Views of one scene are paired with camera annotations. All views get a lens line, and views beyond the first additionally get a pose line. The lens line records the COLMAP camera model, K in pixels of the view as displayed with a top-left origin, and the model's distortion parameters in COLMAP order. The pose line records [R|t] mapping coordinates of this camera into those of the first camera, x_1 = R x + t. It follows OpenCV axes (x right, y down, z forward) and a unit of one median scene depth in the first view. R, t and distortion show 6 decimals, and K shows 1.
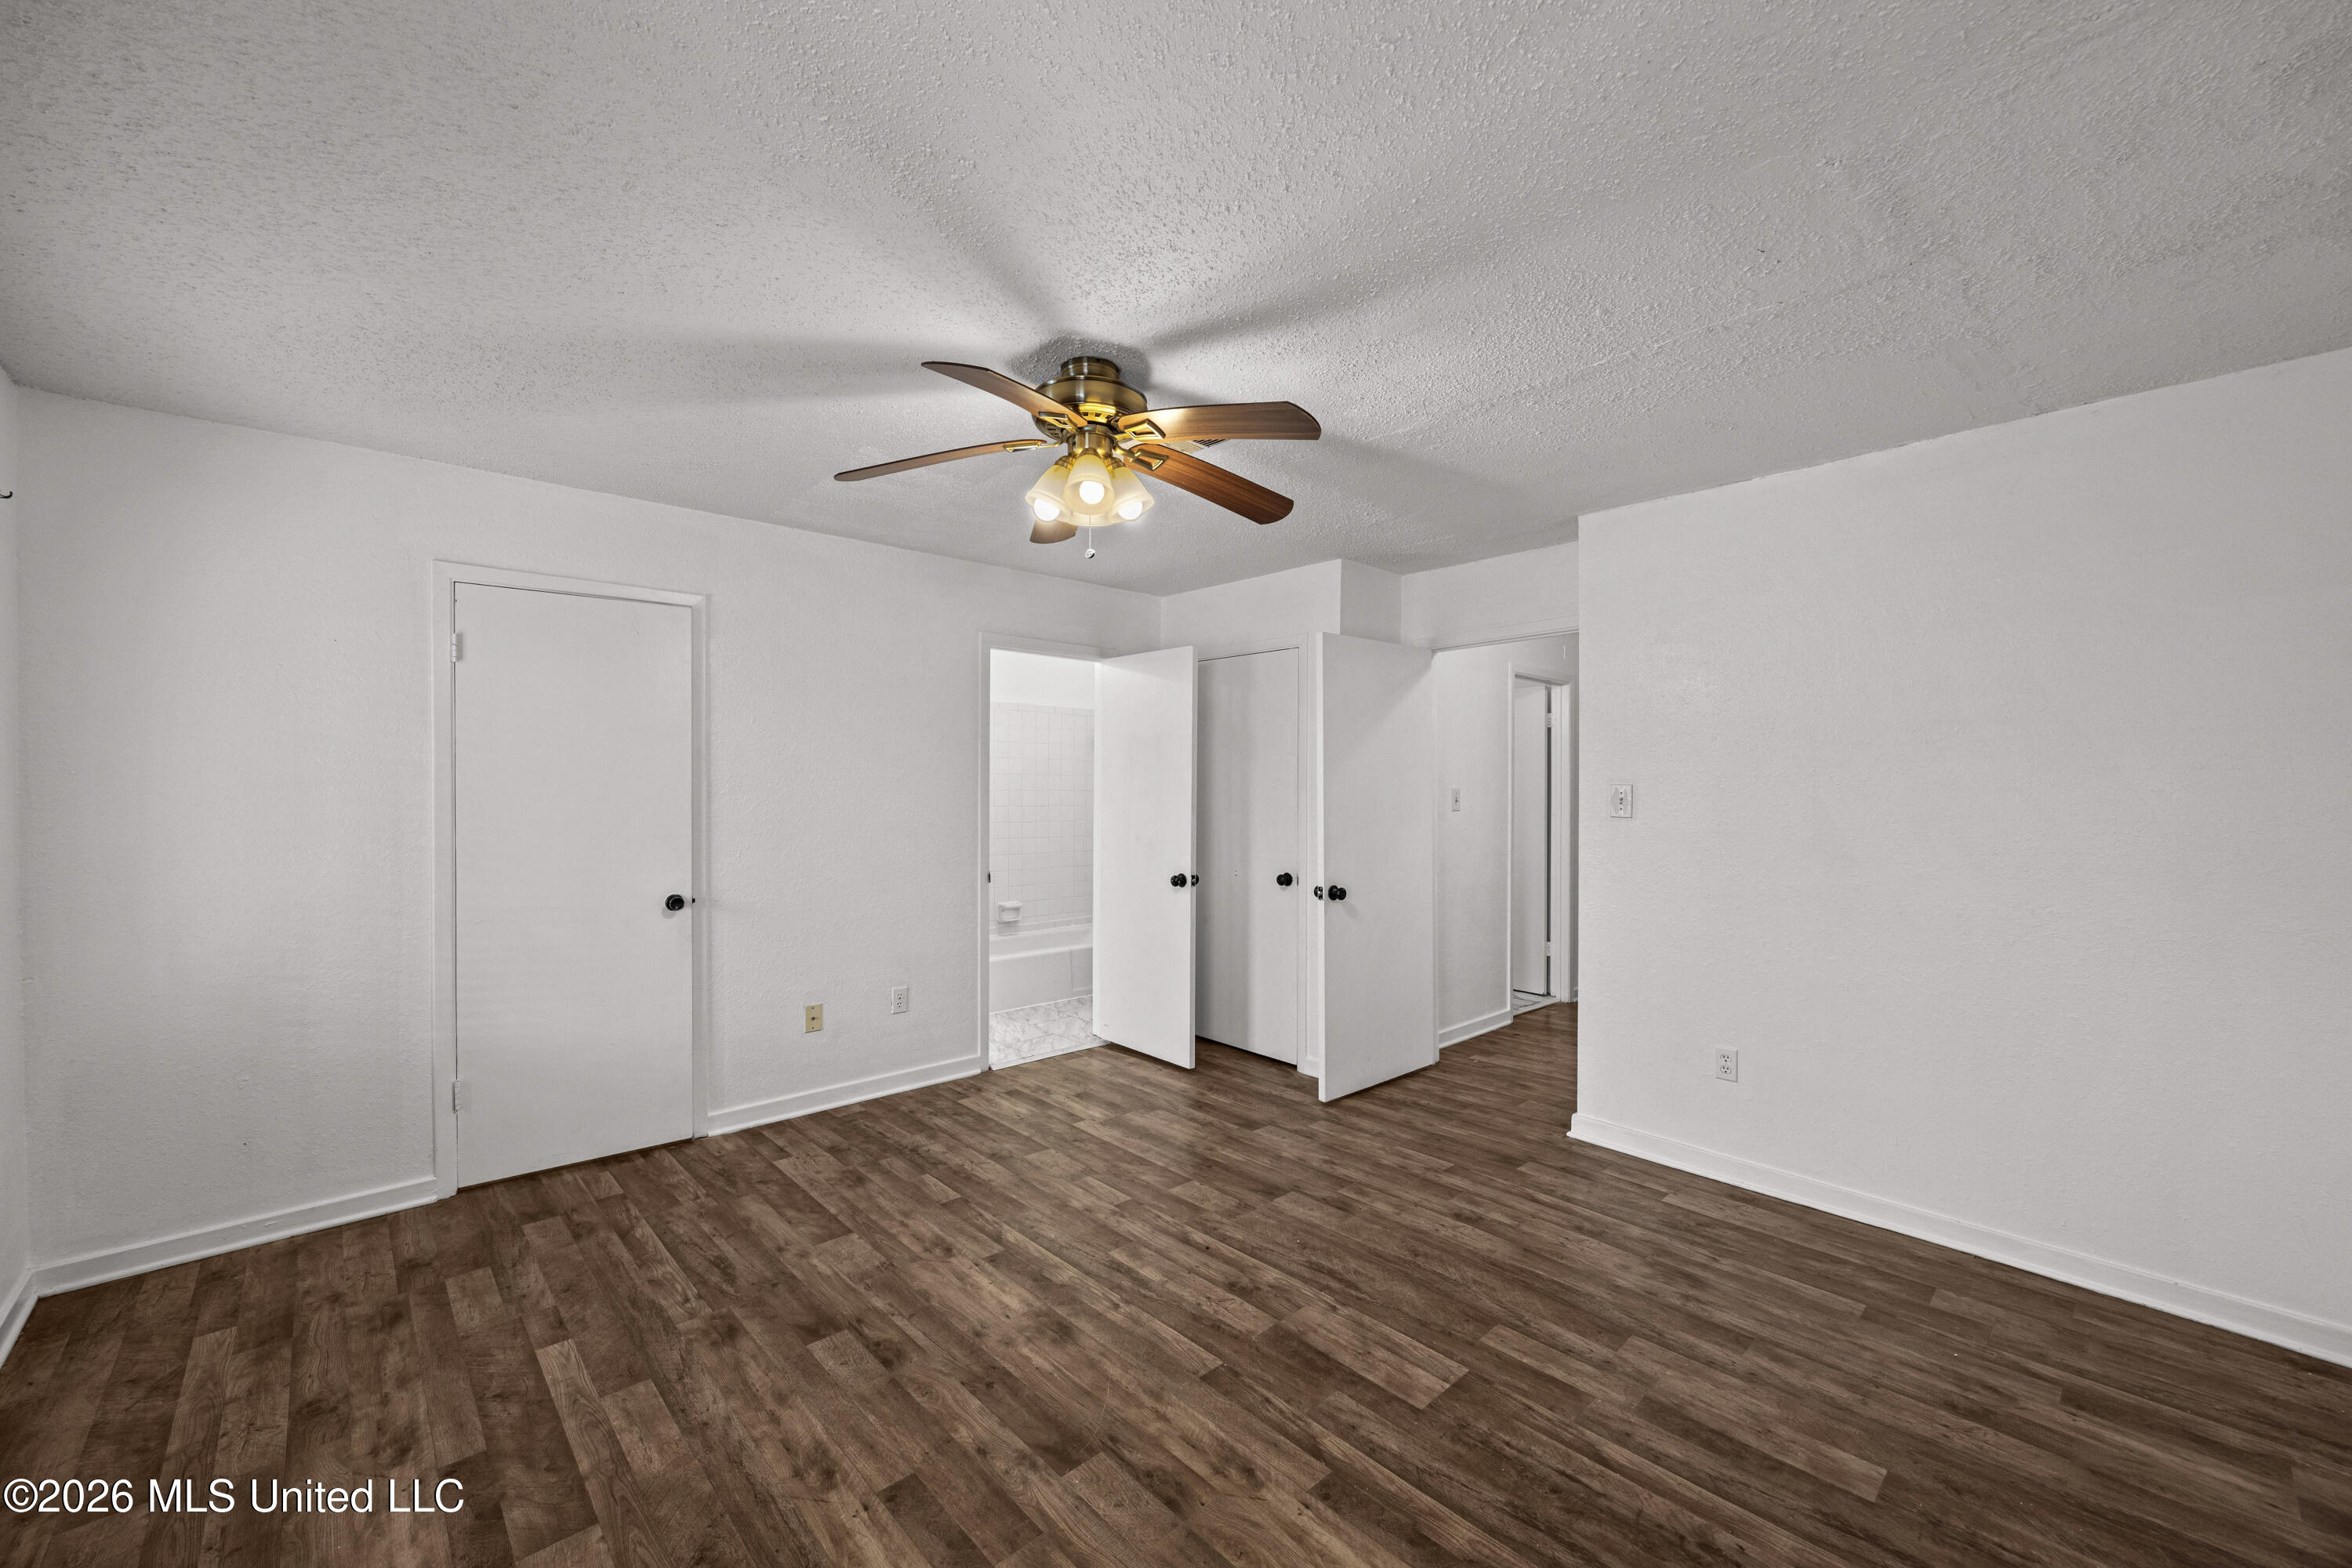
lens RADIAL K [[920.0, 0, 1189.3], [0, 920.0, 788.7], [0, 0, 1]] dist [0.002303, 0.000247]
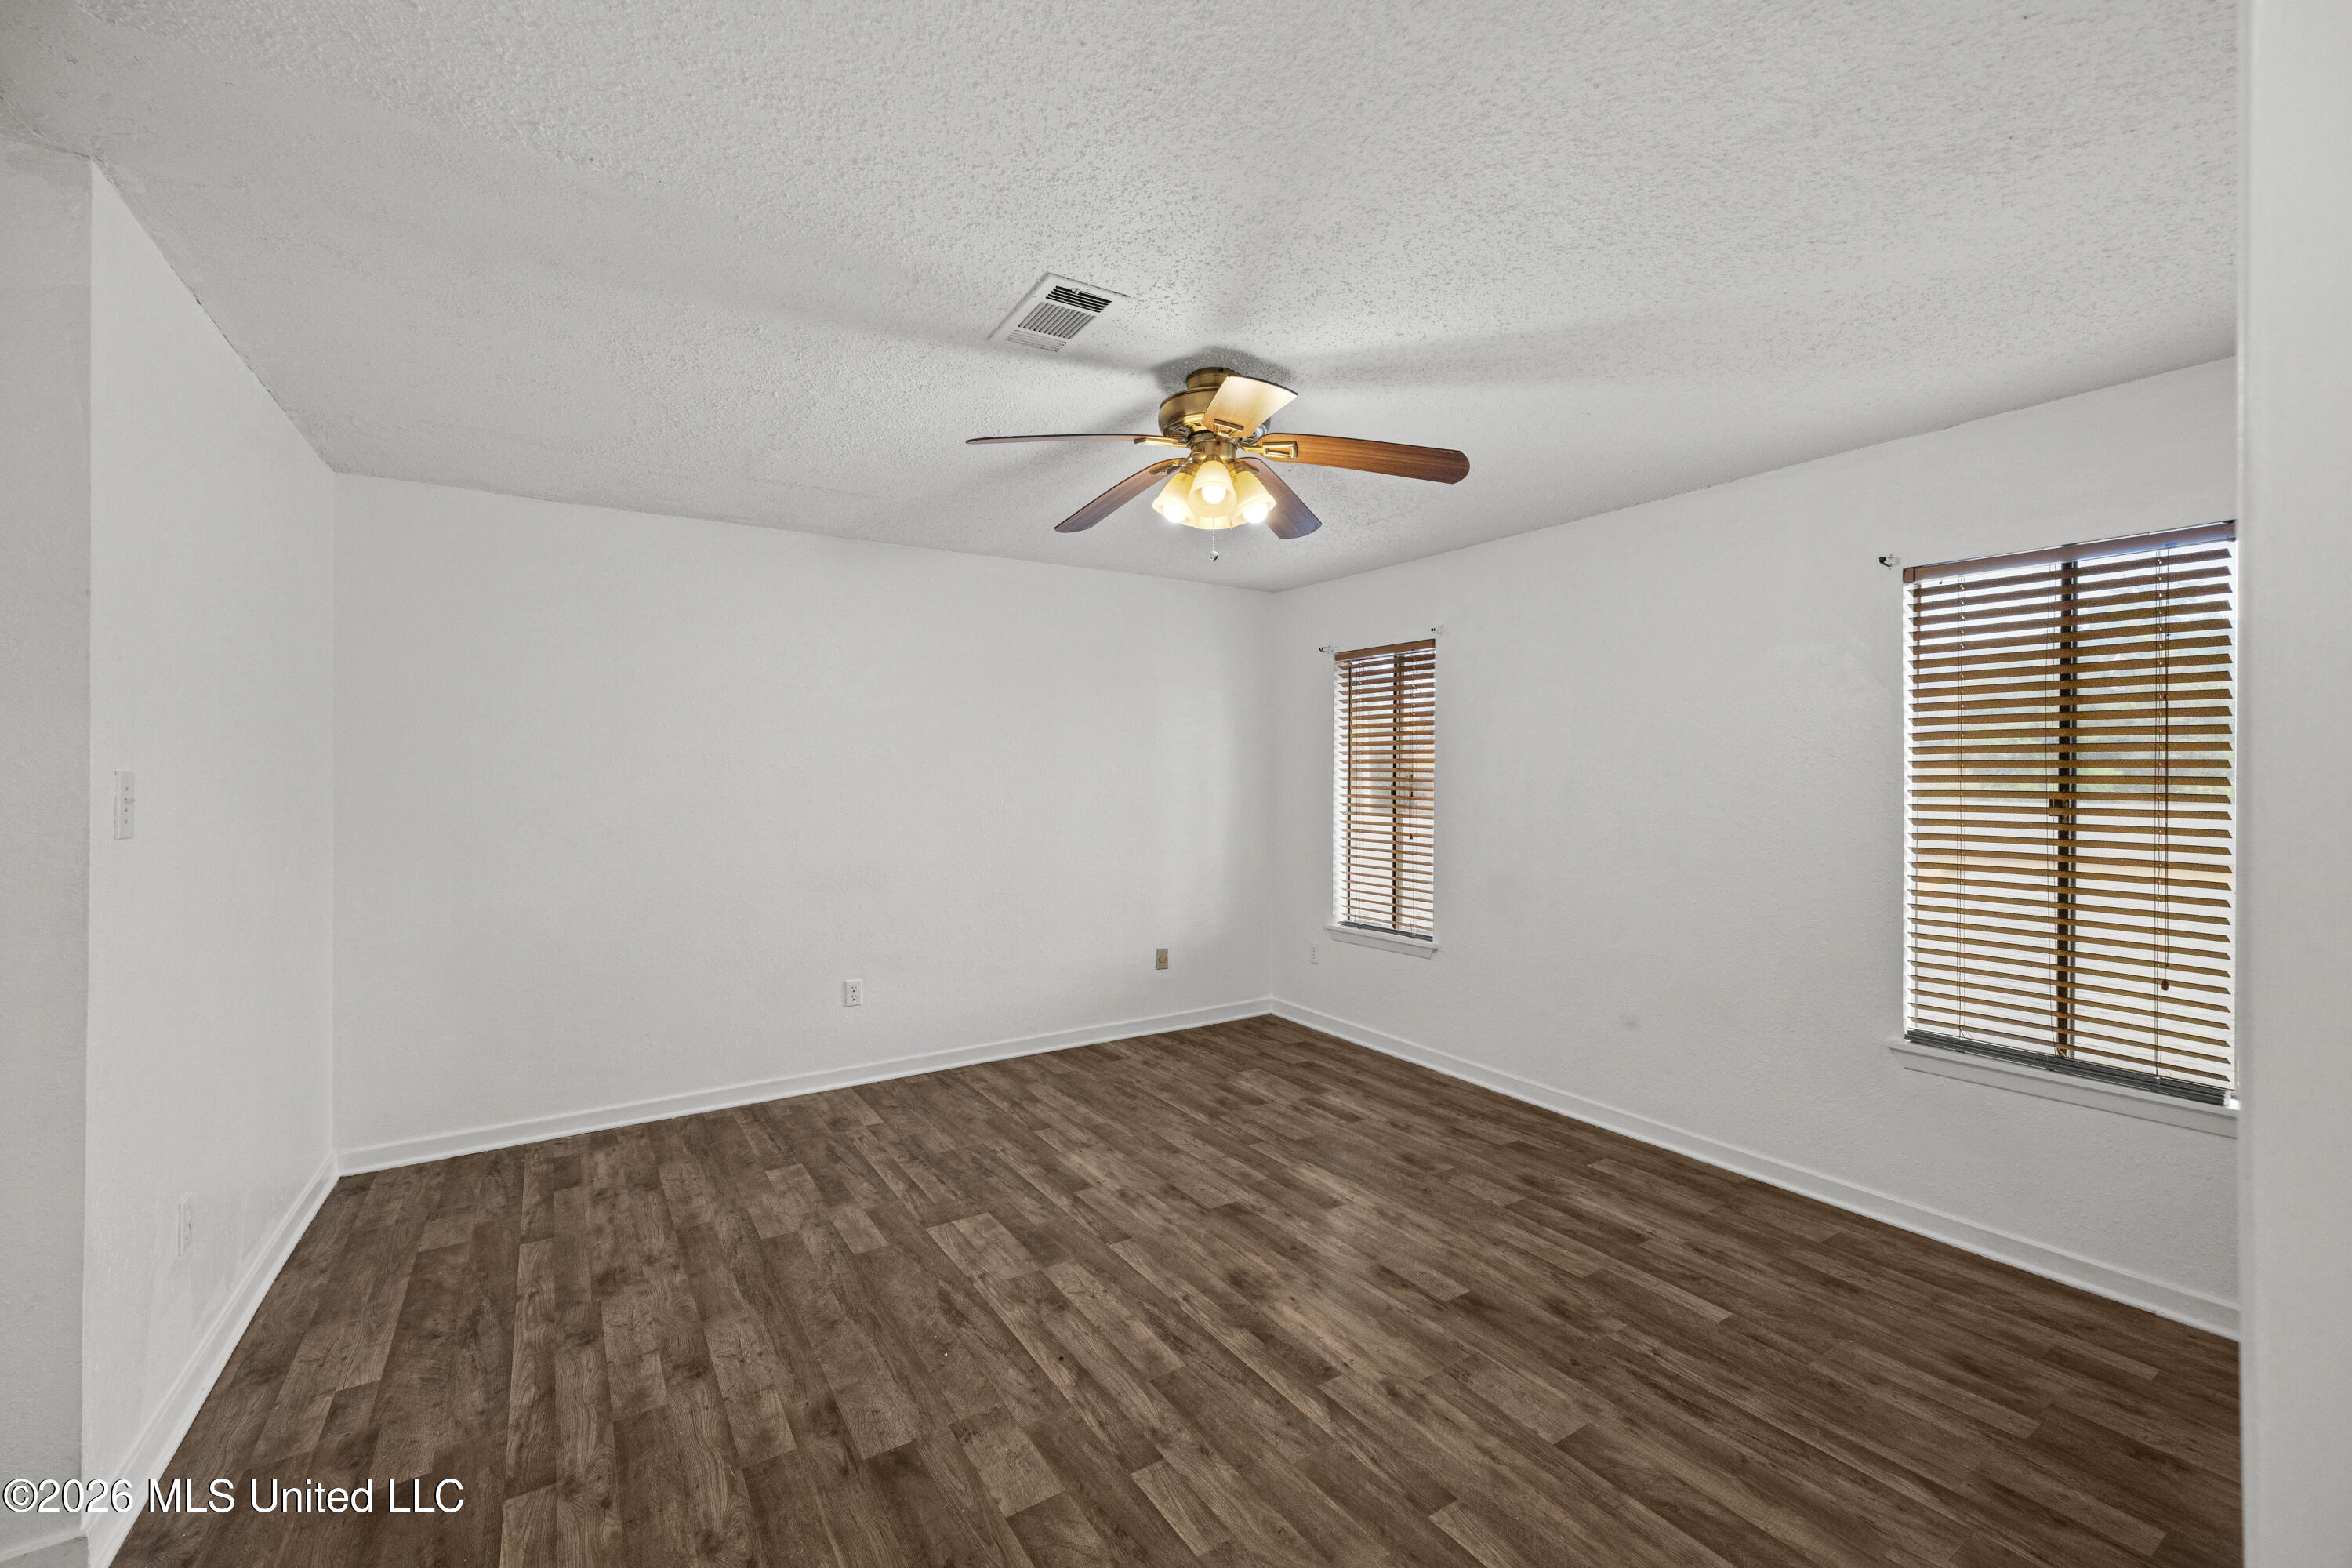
lens RADIAL K [[920.0, 0, 1189.3], [0, 920.0, 788.7], [0, 0, 1]] dist [0.002303, 0.000247]
pose [[-0.985846, -0.003172, 0.167625, -0.247960], [-0.001204, 0.999929, 0.011846, -0.004313], [-0.167650, 0.011476, -0.985780, 1.972855]]
